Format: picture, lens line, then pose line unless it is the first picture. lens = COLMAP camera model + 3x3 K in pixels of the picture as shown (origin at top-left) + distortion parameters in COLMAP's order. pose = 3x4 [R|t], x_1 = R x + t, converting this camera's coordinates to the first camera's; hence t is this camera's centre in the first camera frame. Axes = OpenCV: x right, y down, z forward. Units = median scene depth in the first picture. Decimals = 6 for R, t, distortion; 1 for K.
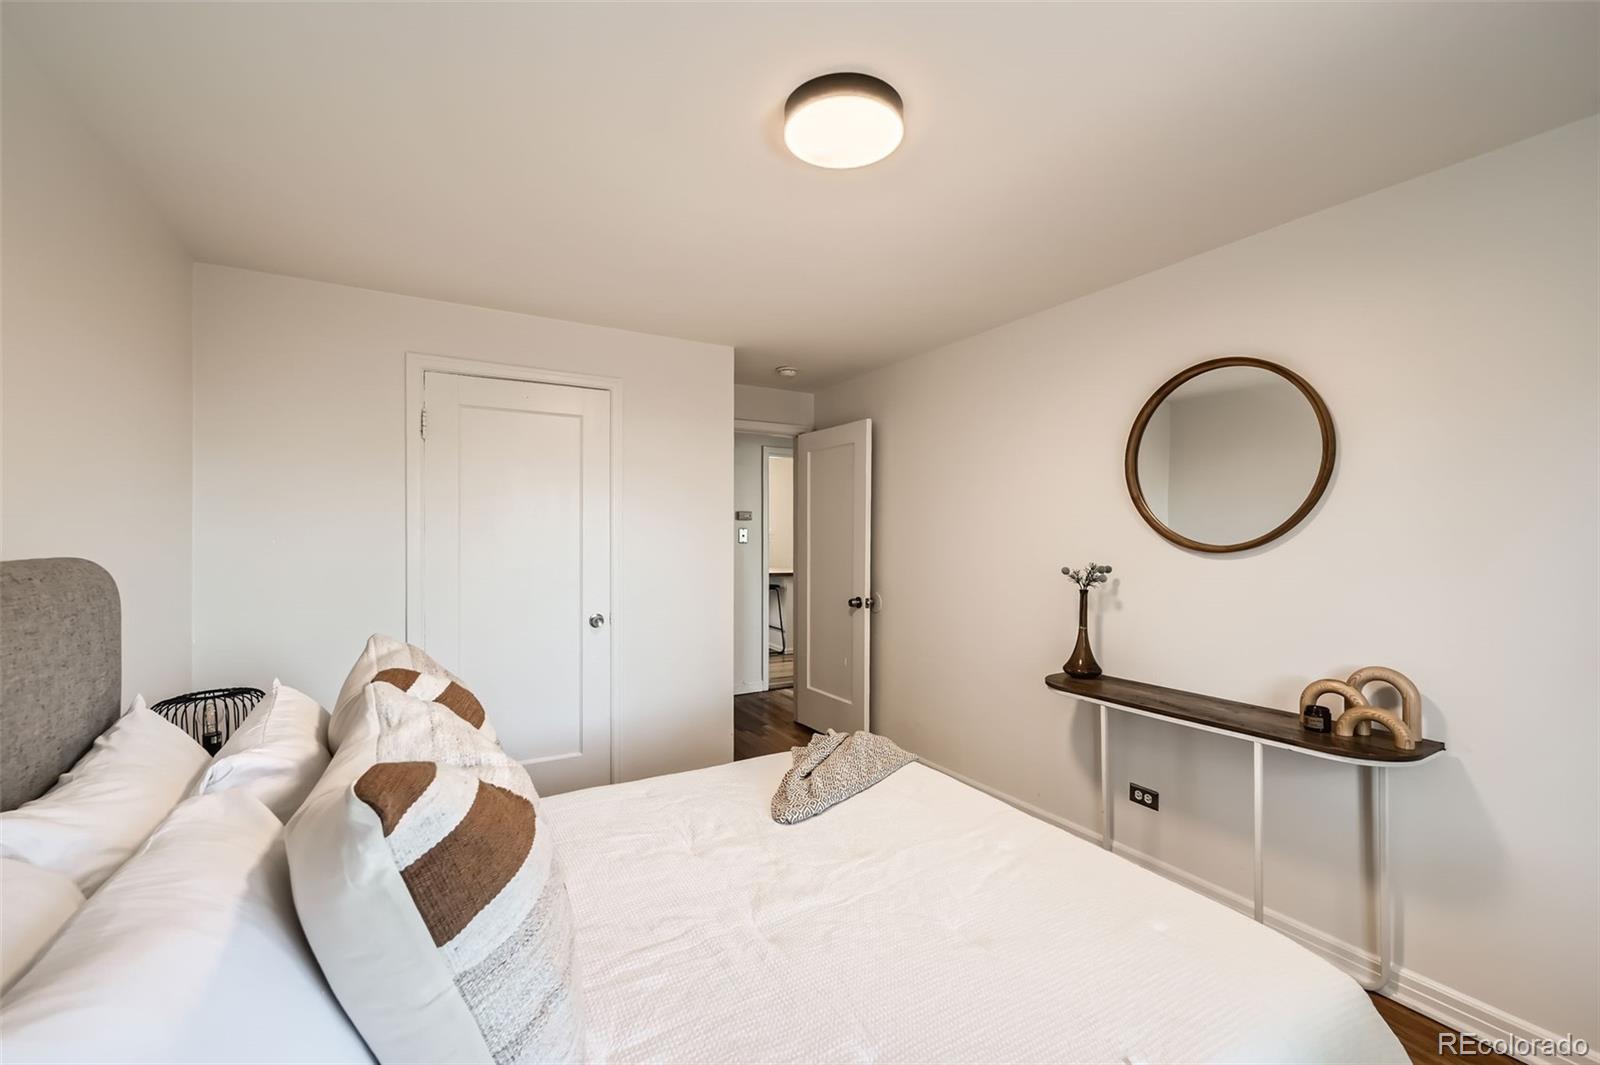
lens RADIAL K [[677.2, 0, 800.0], [0, 677.2, 532.5], [0, 0, 1]] dist [-0.000692, -0.000047]
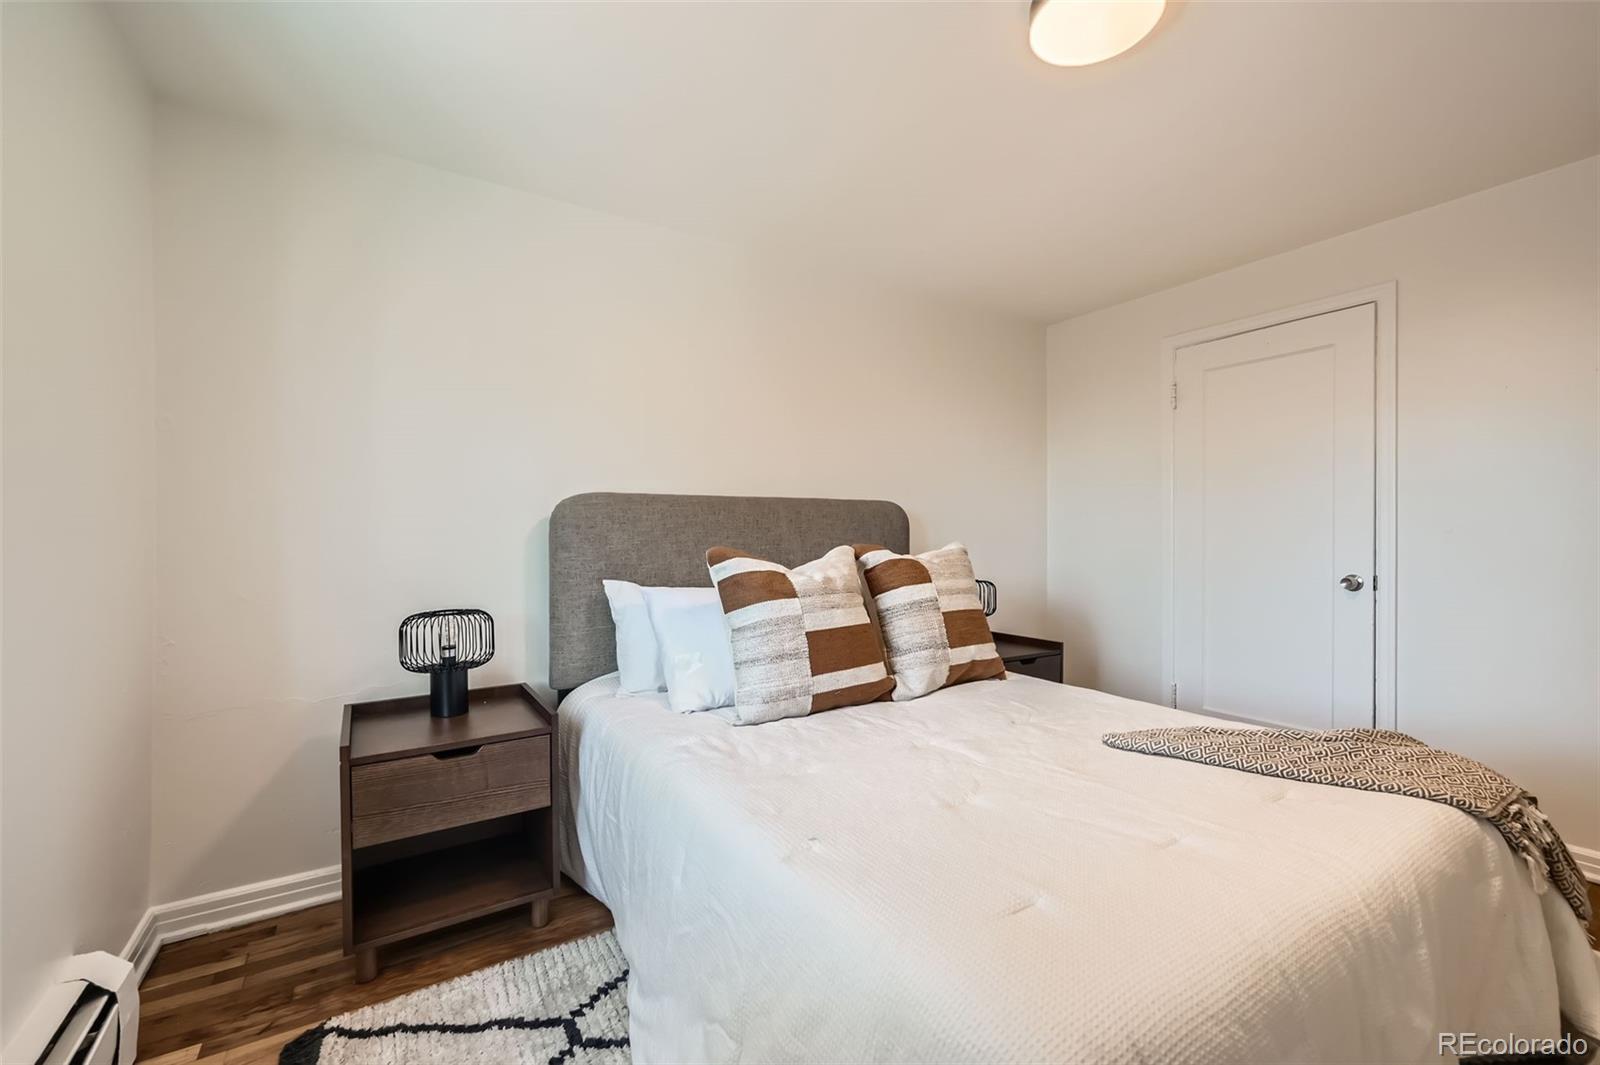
lens RADIAL K [[677.2, 0, 800.0], [0, 677.2, 532.5], [0, 0, 1]] dist [-0.000692, -0.000047]
pose [[0.042034, 0.011825, -0.999046, 1.248621], [0.016497, 0.999785, 0.012528, 0.115654], [0.998980, -0.017007, 0.041830, 0.640017]]
